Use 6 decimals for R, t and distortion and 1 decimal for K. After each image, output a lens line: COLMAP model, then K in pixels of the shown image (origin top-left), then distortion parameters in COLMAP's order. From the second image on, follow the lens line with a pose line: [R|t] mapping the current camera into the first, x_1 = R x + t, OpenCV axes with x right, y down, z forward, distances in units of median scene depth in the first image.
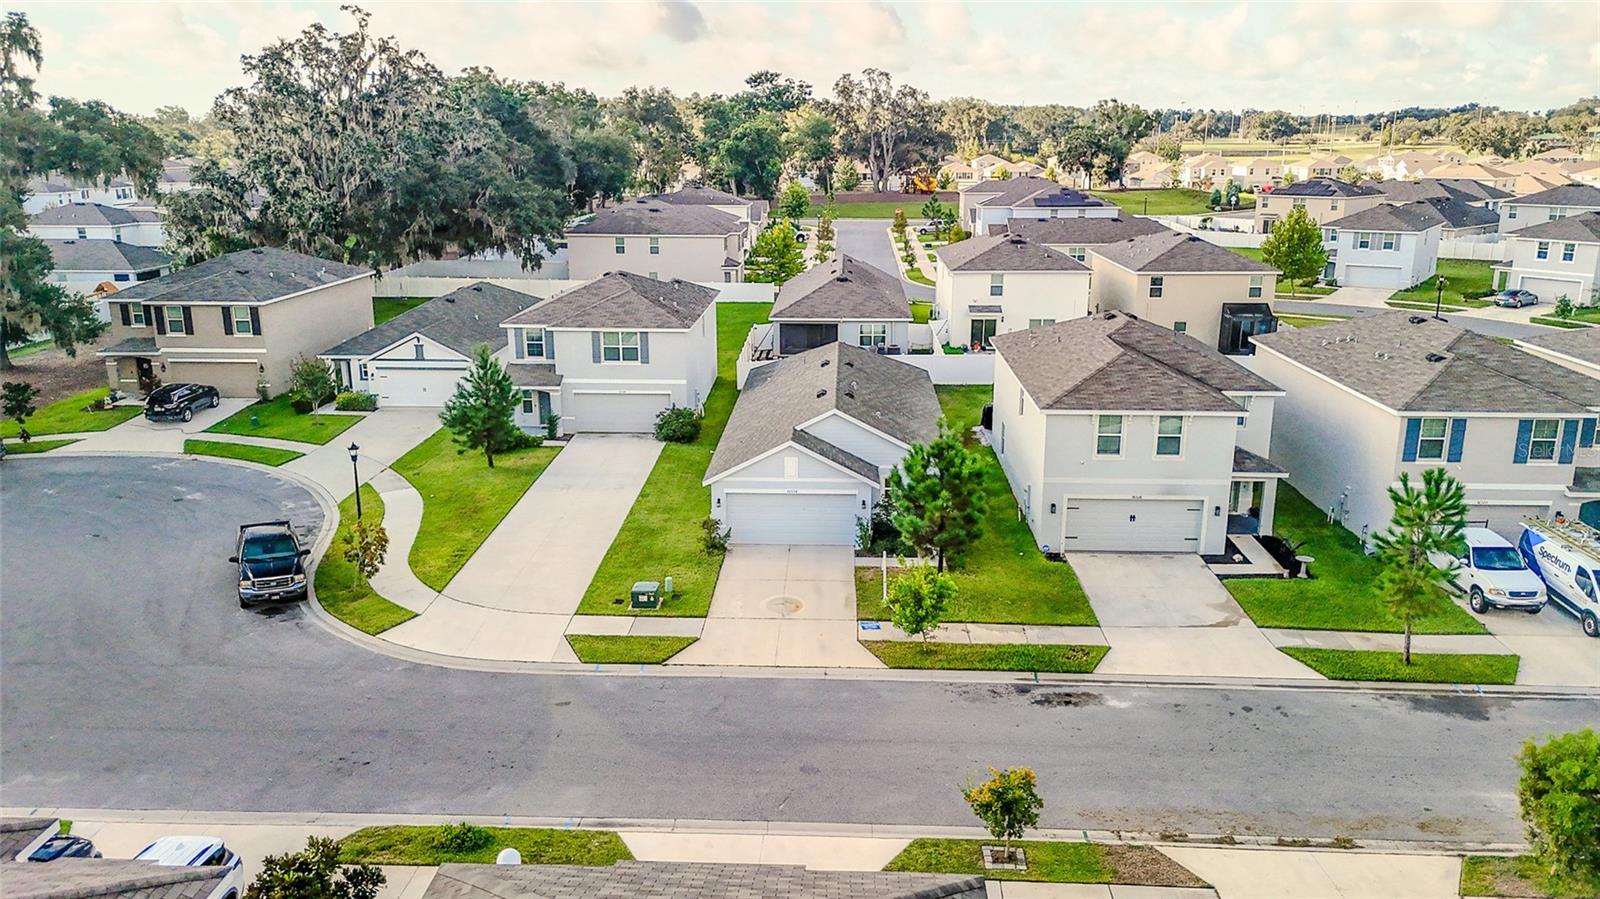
lens RADIAL K [[1197.3, 0, 800.0], [0, 1197.3, 449.5], [0, 0, 1]] dist [0.078612, -0.089971]
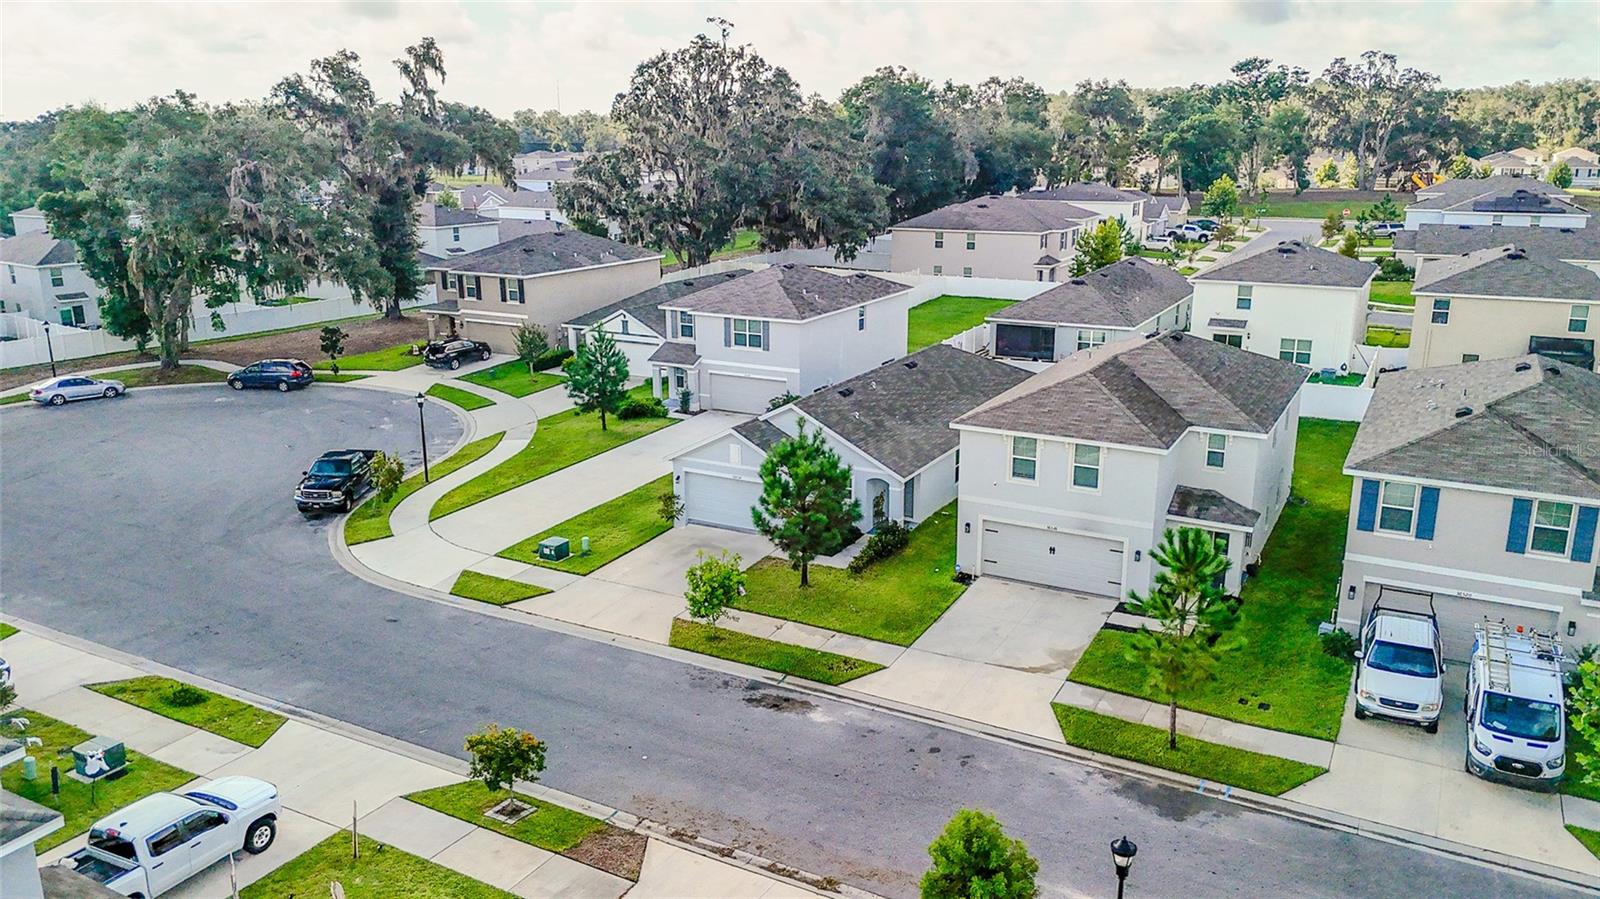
lens RADIAL K [[1197.3, 0, 800.0], [0, 1197.3, 449.5], [0, 0, 1]] dist [0.078612, -0.089971]
pose [[0.895507, 0.113117, -0.430431, 0.458056], [-0.110495, 0.993388, 0.031177, -0.026067], [0.431112, 0.019641, 0.902085, 0.069376]]
